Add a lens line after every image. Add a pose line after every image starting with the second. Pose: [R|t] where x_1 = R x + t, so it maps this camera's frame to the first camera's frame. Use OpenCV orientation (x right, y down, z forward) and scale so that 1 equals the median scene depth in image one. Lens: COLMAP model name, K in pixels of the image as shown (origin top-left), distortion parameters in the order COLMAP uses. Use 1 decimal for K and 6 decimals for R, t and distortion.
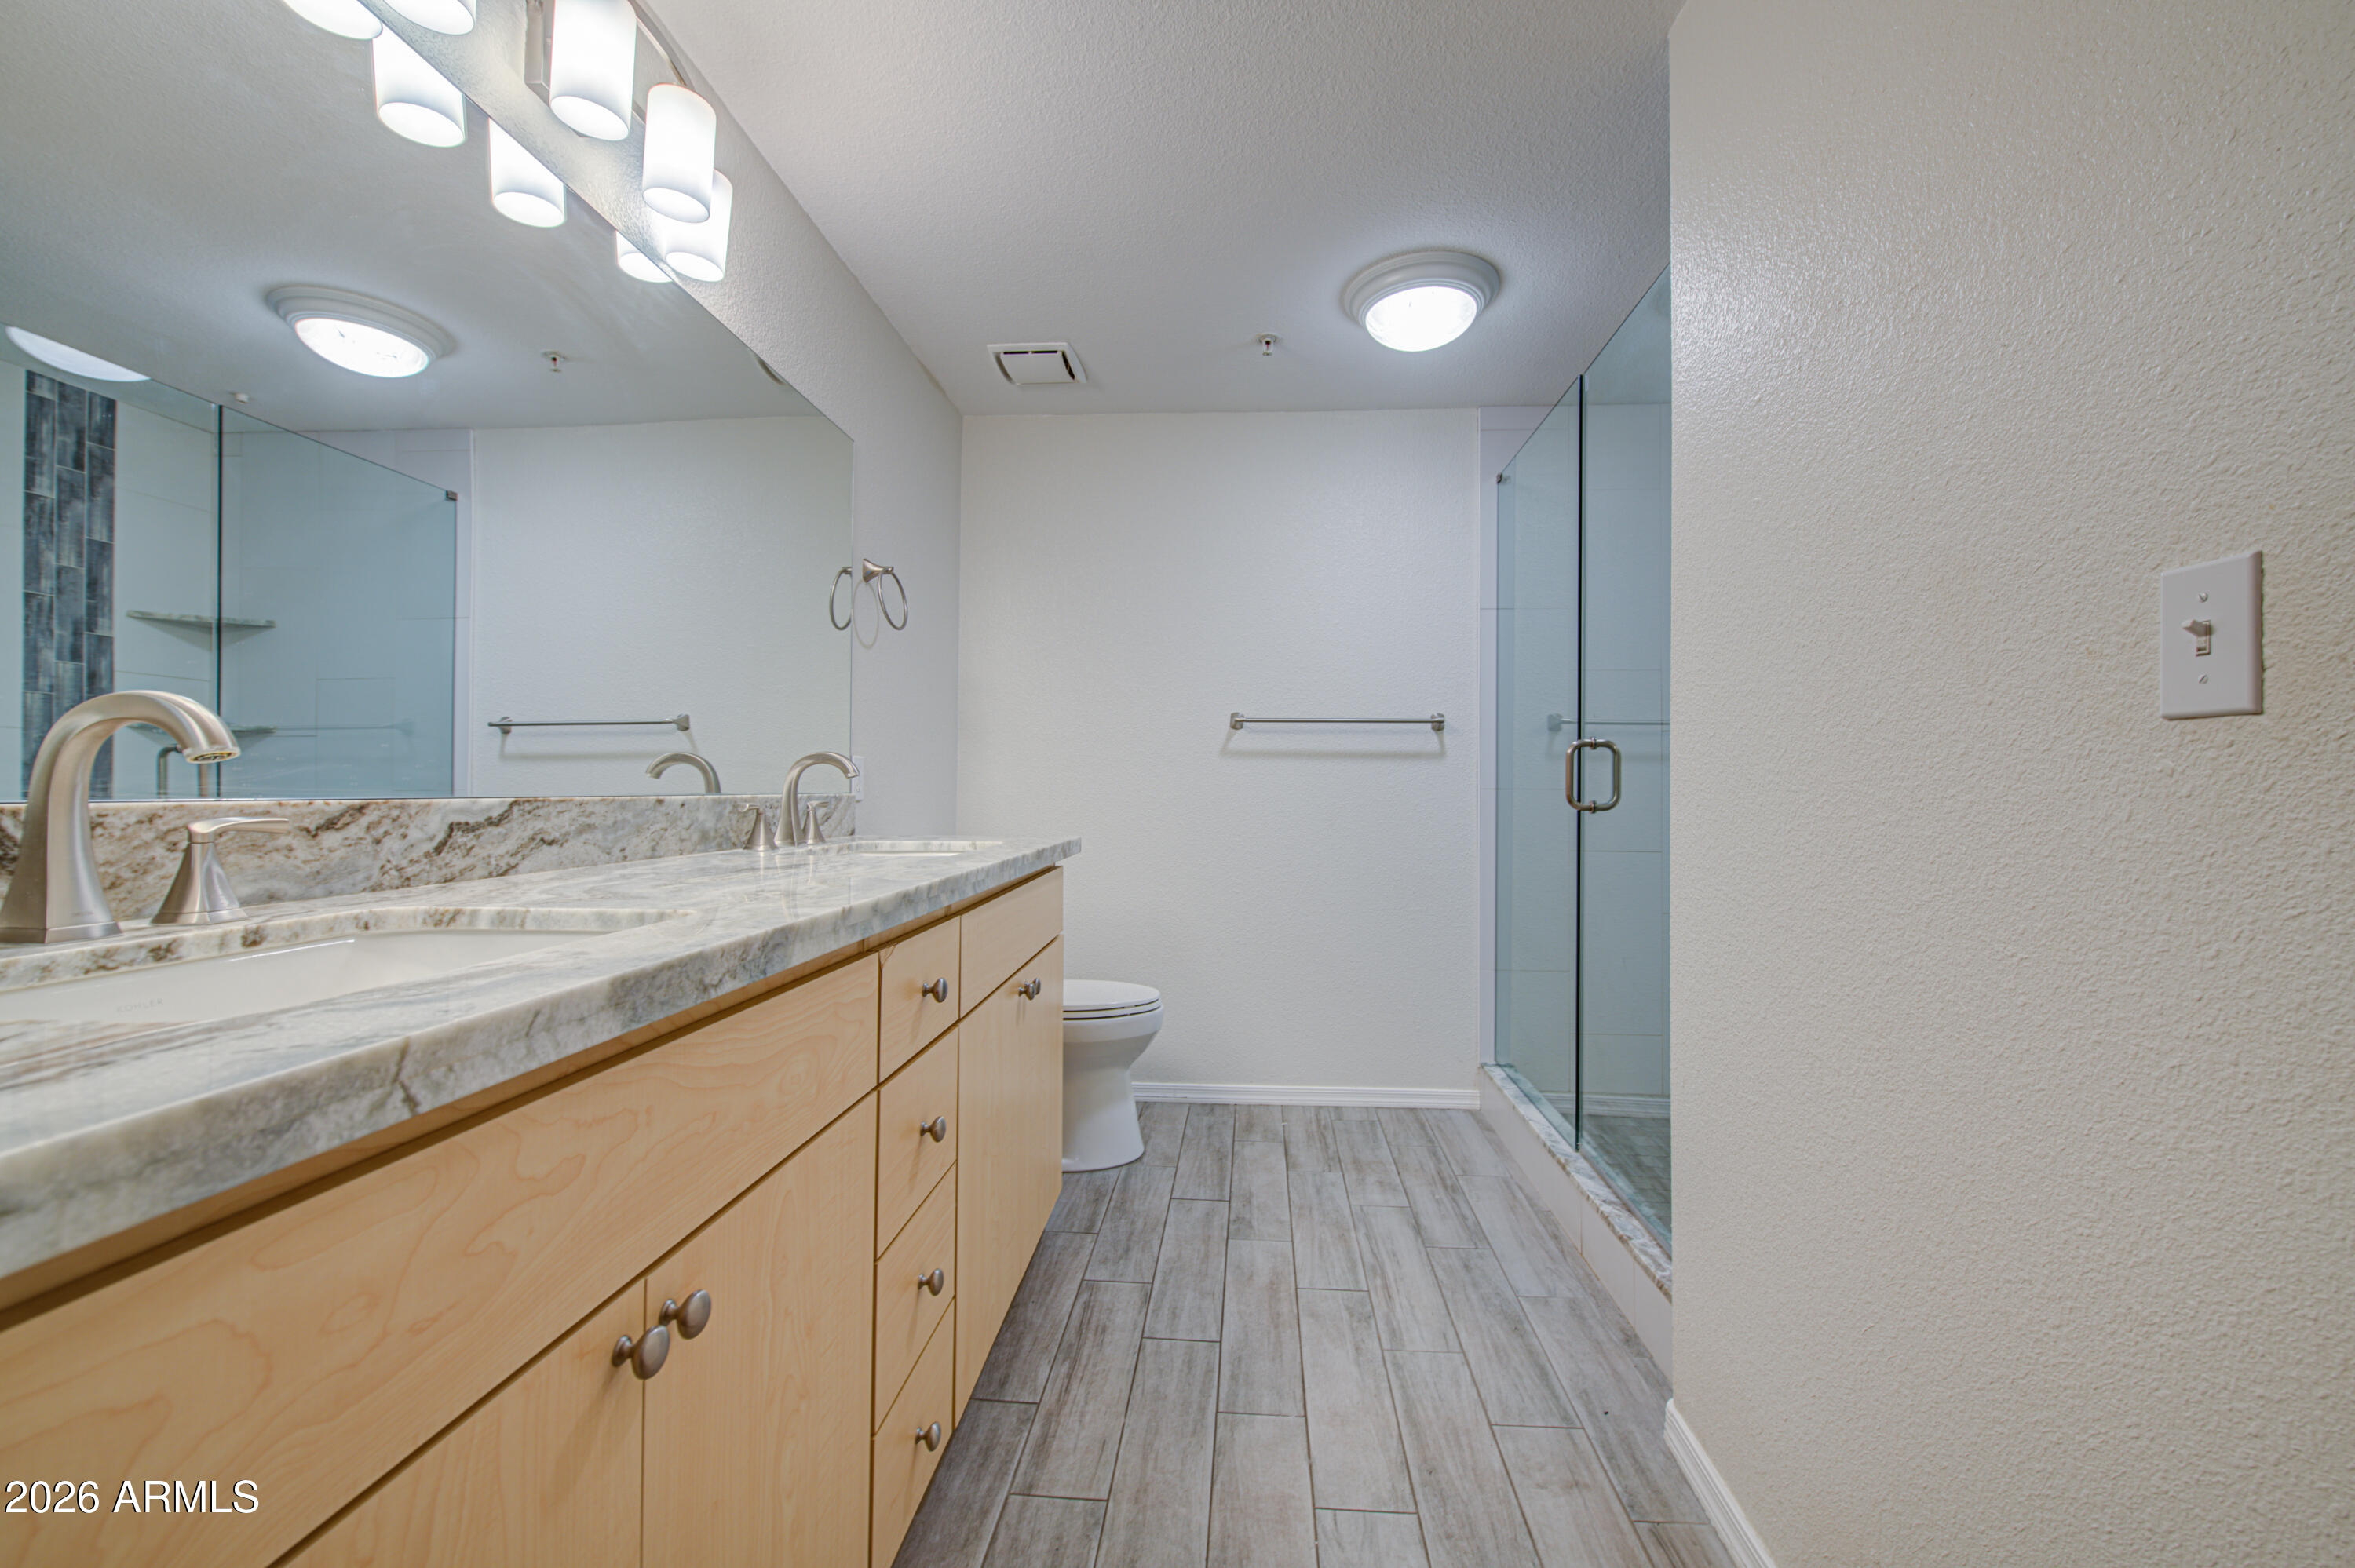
lens RADIAL K [[983.5, 0, 1182.8], [0, 983.5, 784.5], [0, 0, 1]] dist [0.001782, -0.002740]
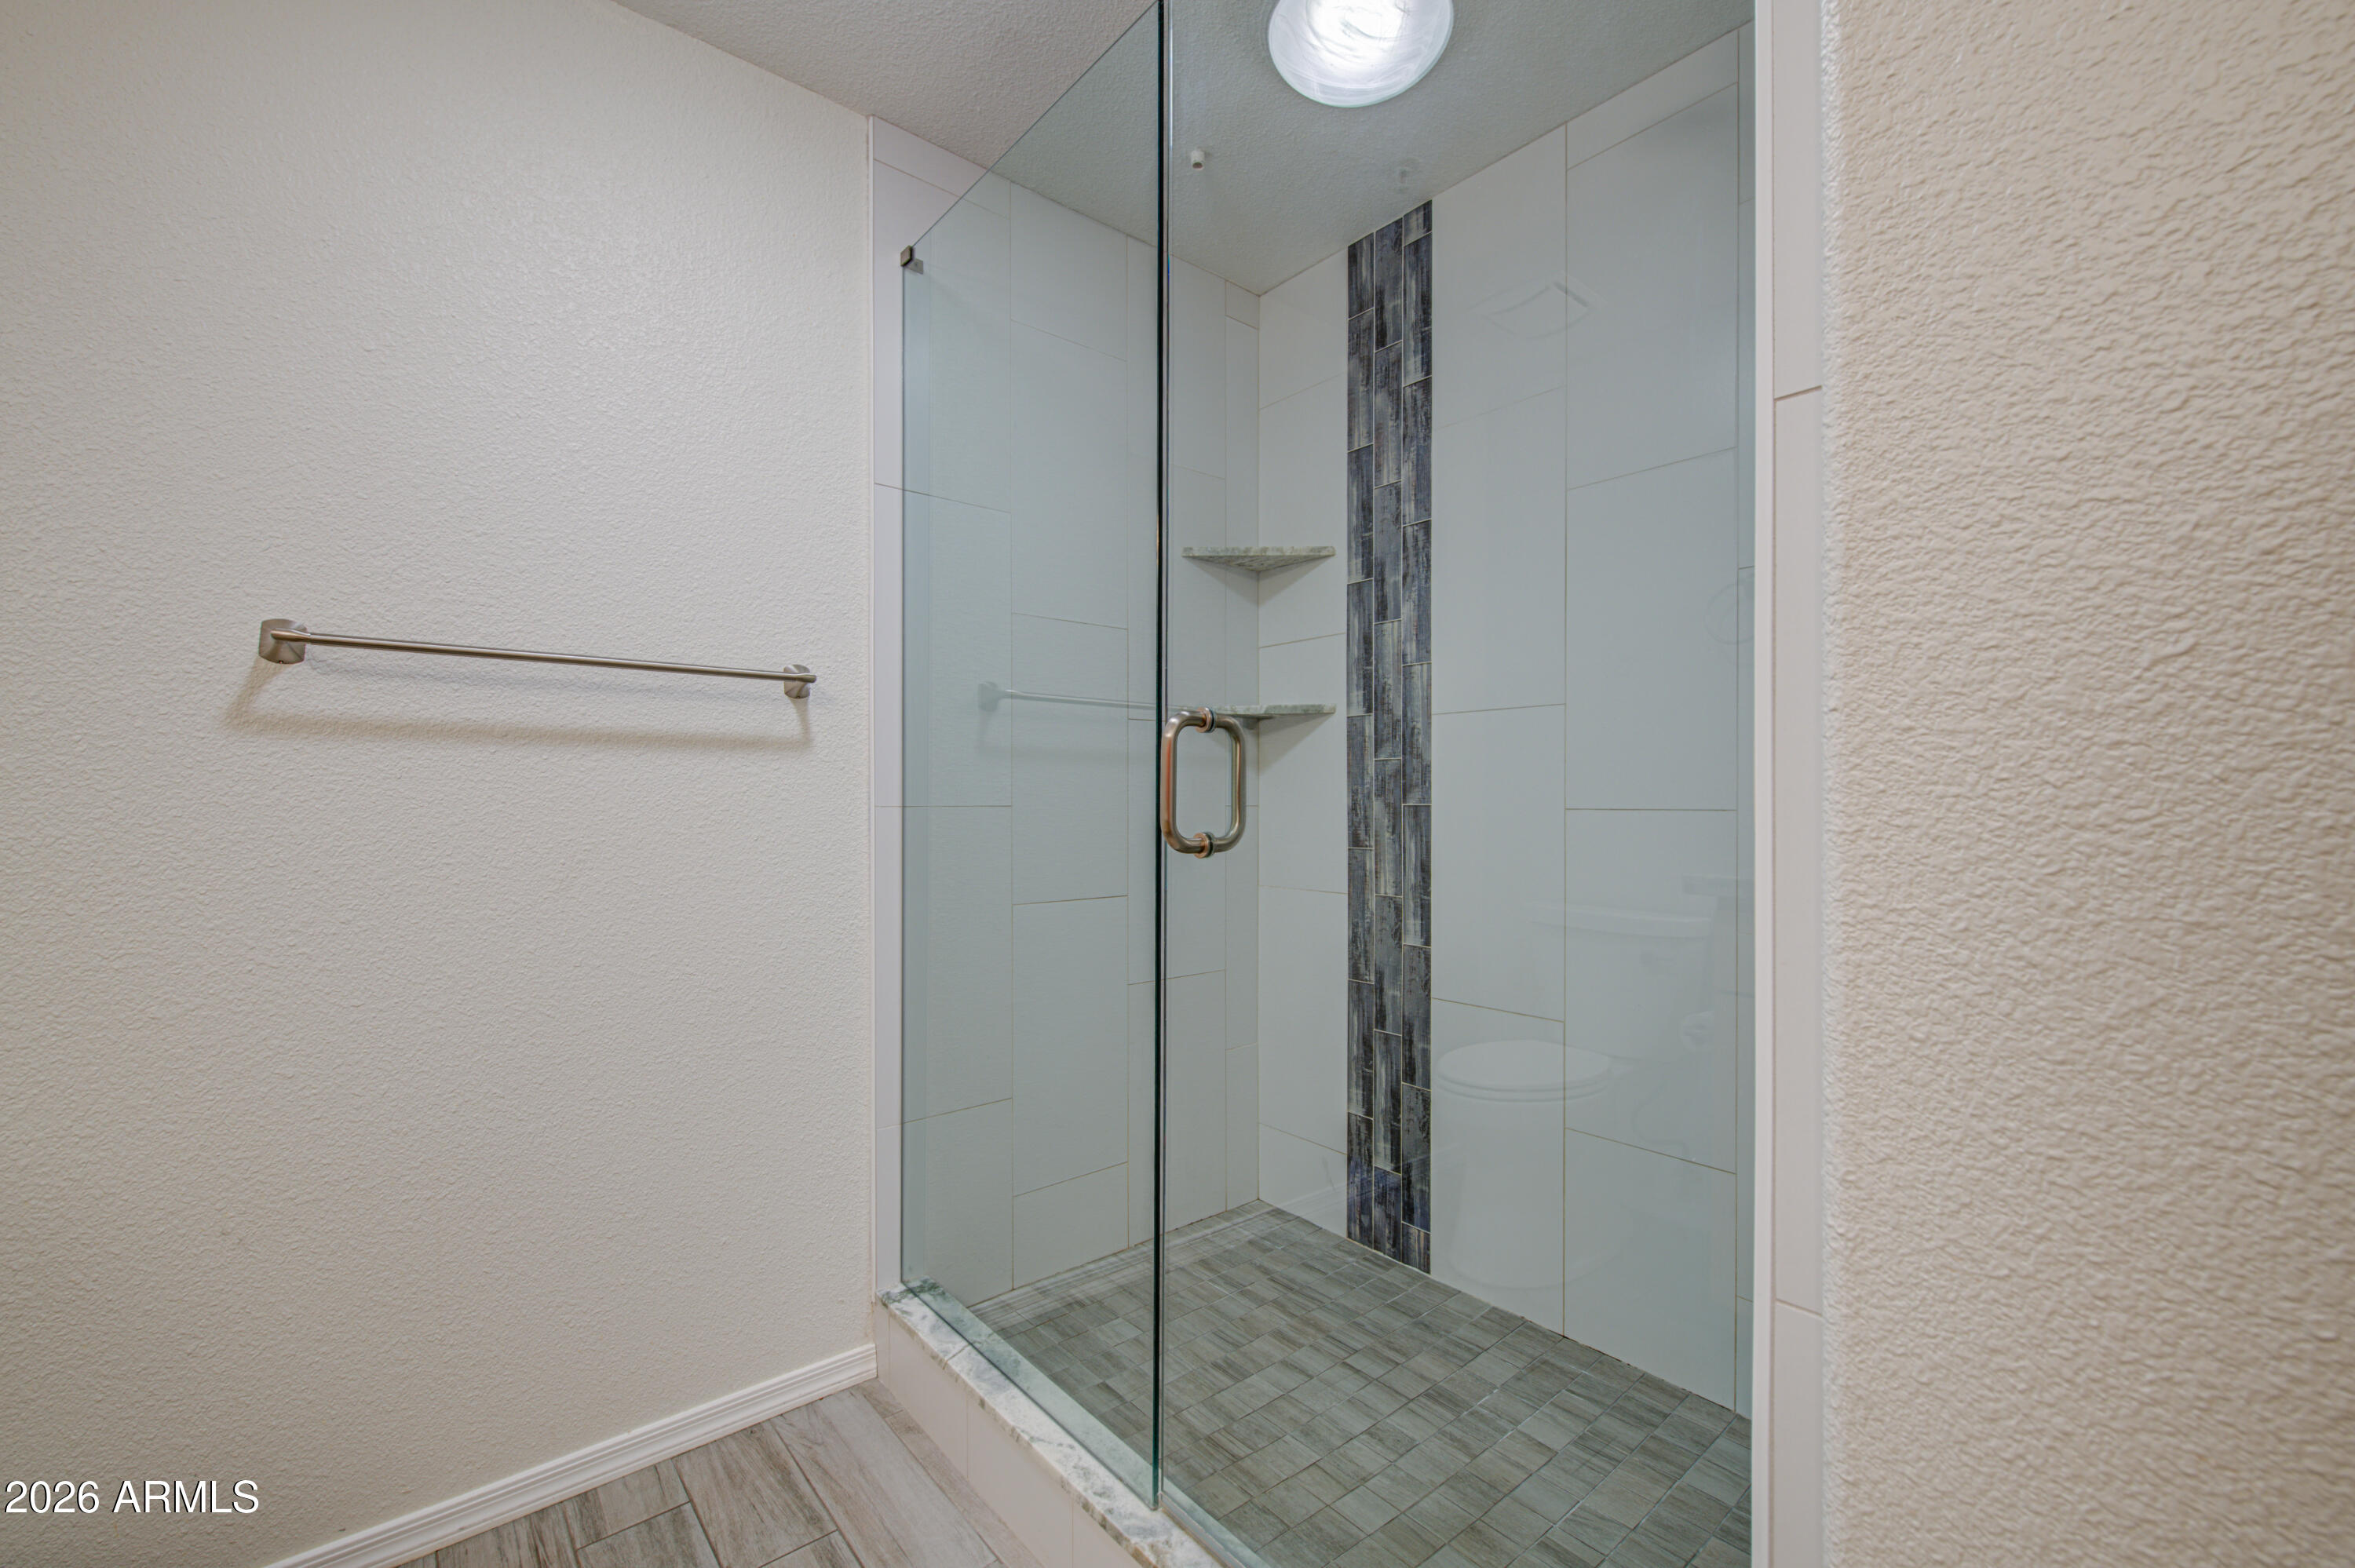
lens RADIAL K [[983.5, 0, 1198.4], [0, 983.5, 800.2], [0, 0, 1]] dist [0.001782, -0.002740]
pose [[0.717391, -0.006659, 0.696639, 0.064570], [0.001740, 0.999968, 0.007766, -0.004042], [-0.696669, -0.004359, 0.717379, 0.679138]]
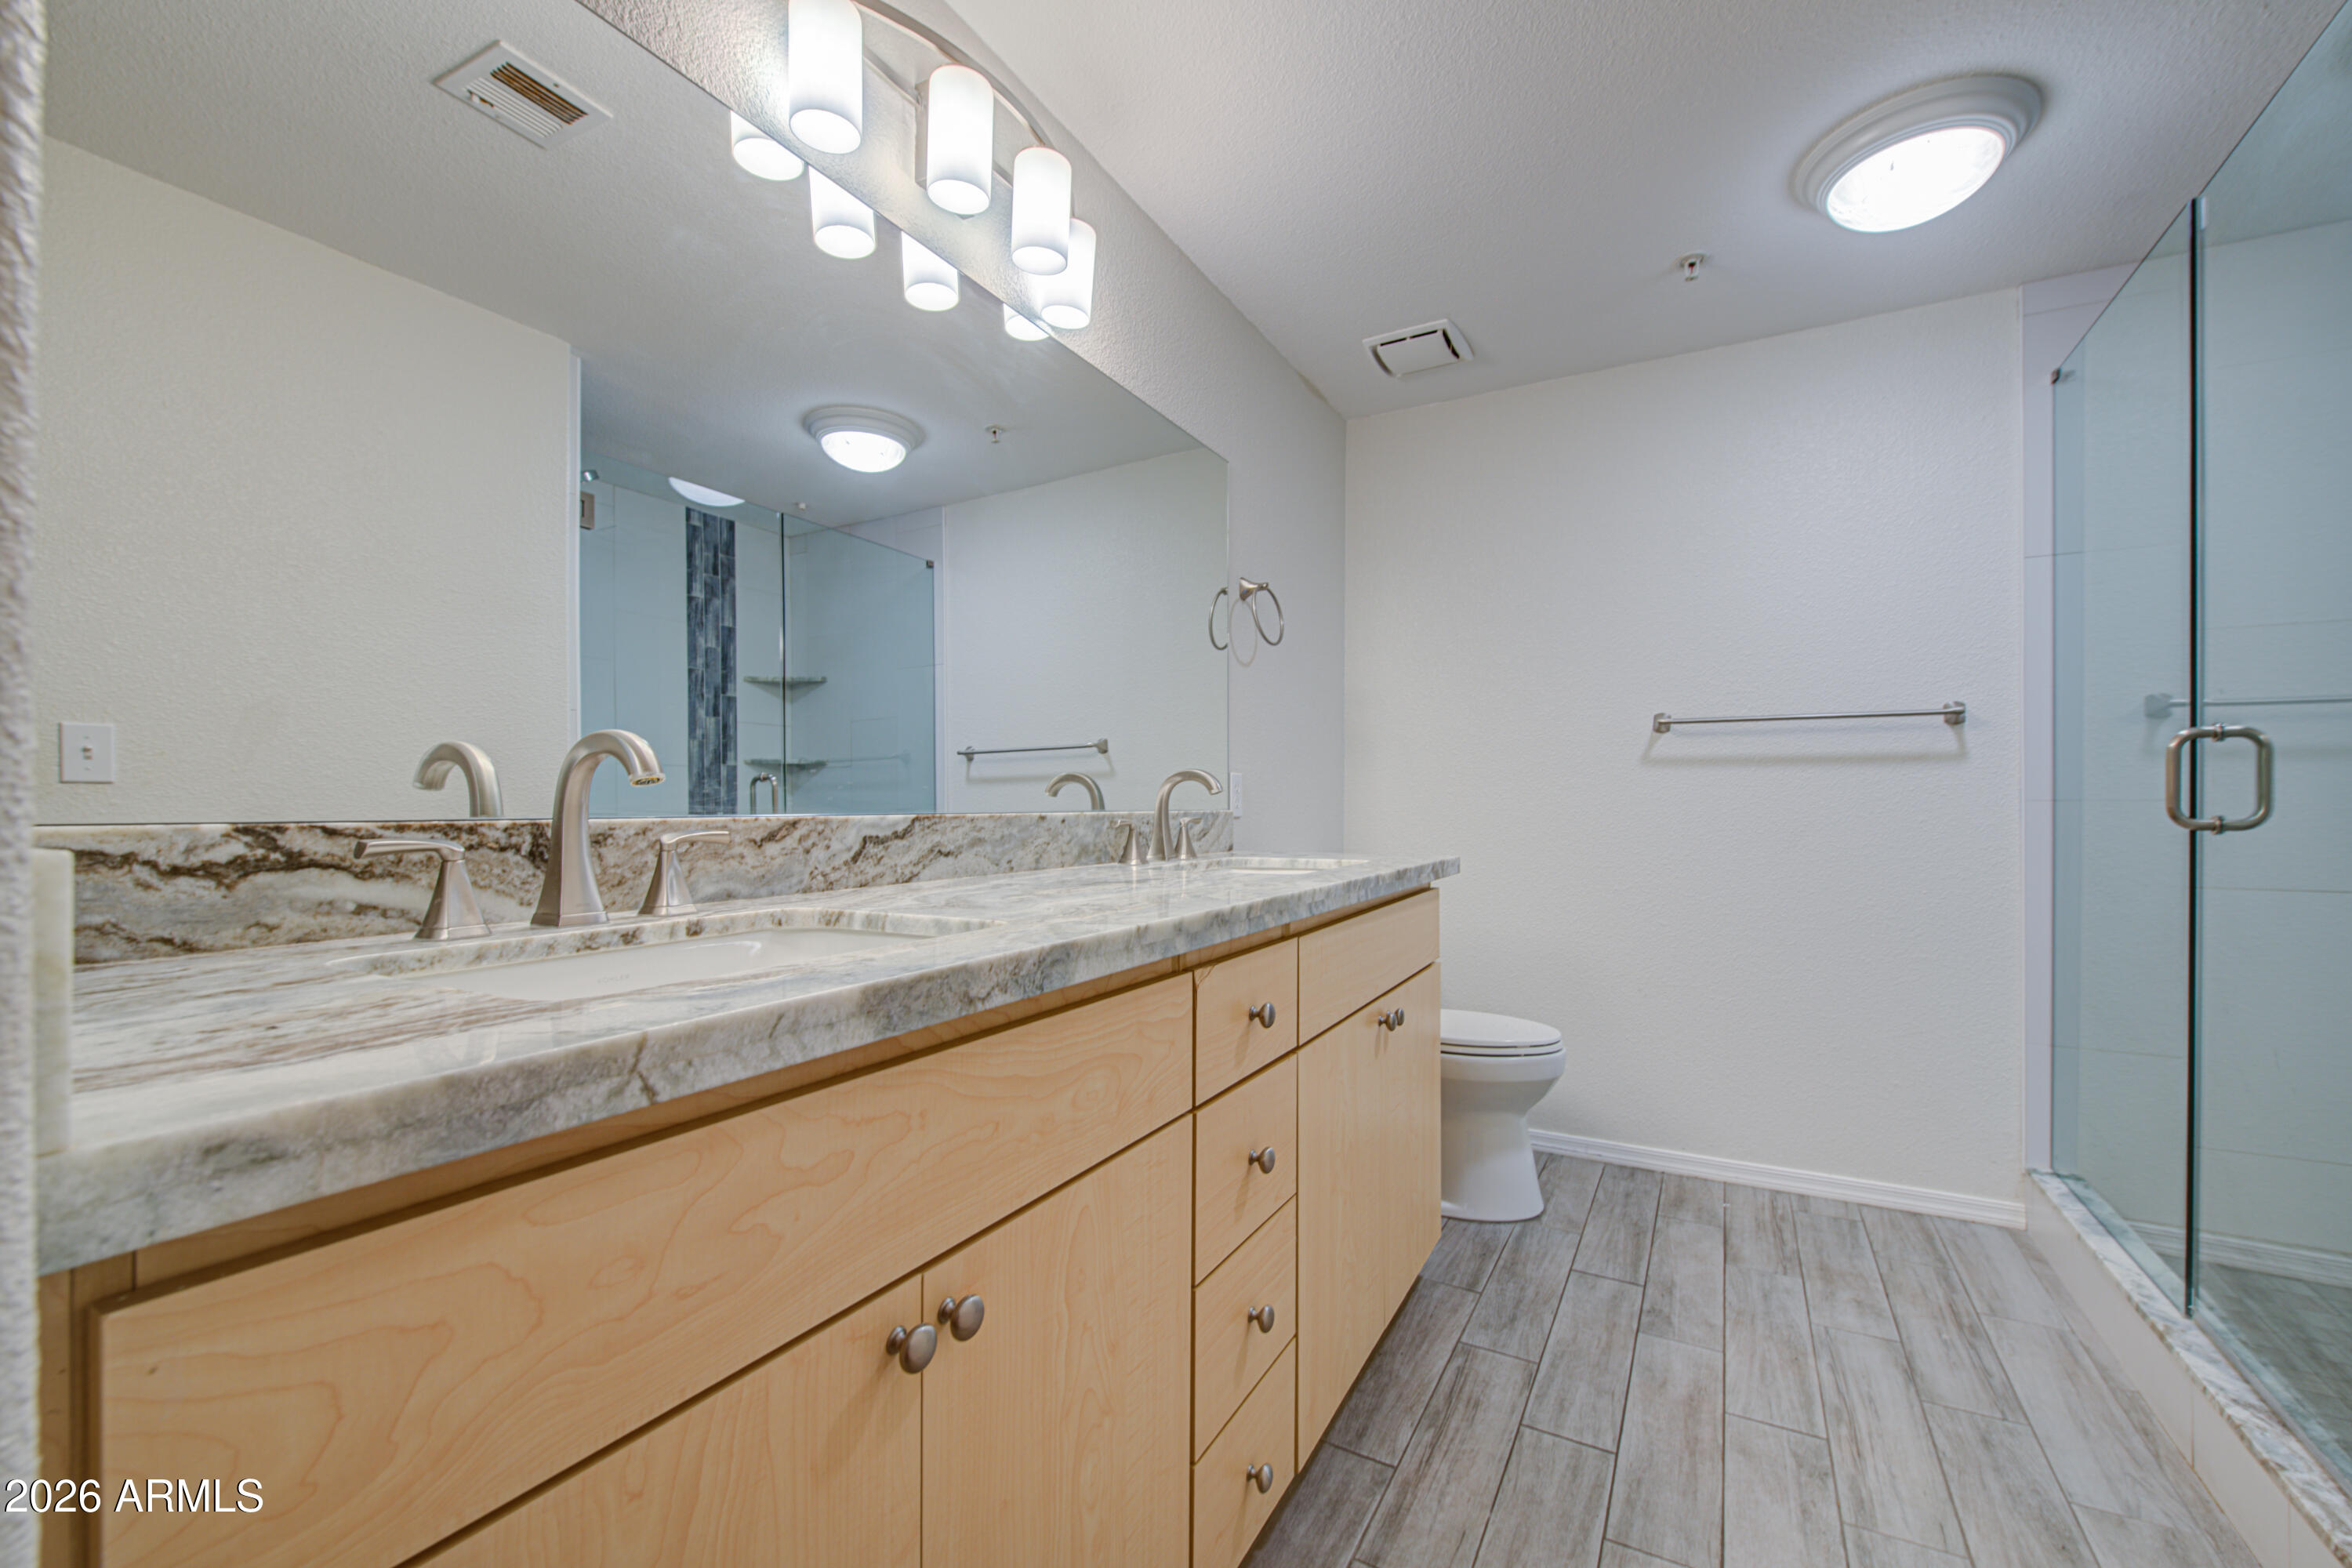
lens RADIAL K [[982.4, 0, 1167.1], [0, 982.4, 811.0], [0, 0, 1]] dist [0.001782, -0.002740]
pose [[0.901600, -0.004159, -0.432551, 0.054669], [0.008290, 0.999936, 0.007666, 0.002123], [0.432492, -0.010497, 0.901577, 0.070069]]
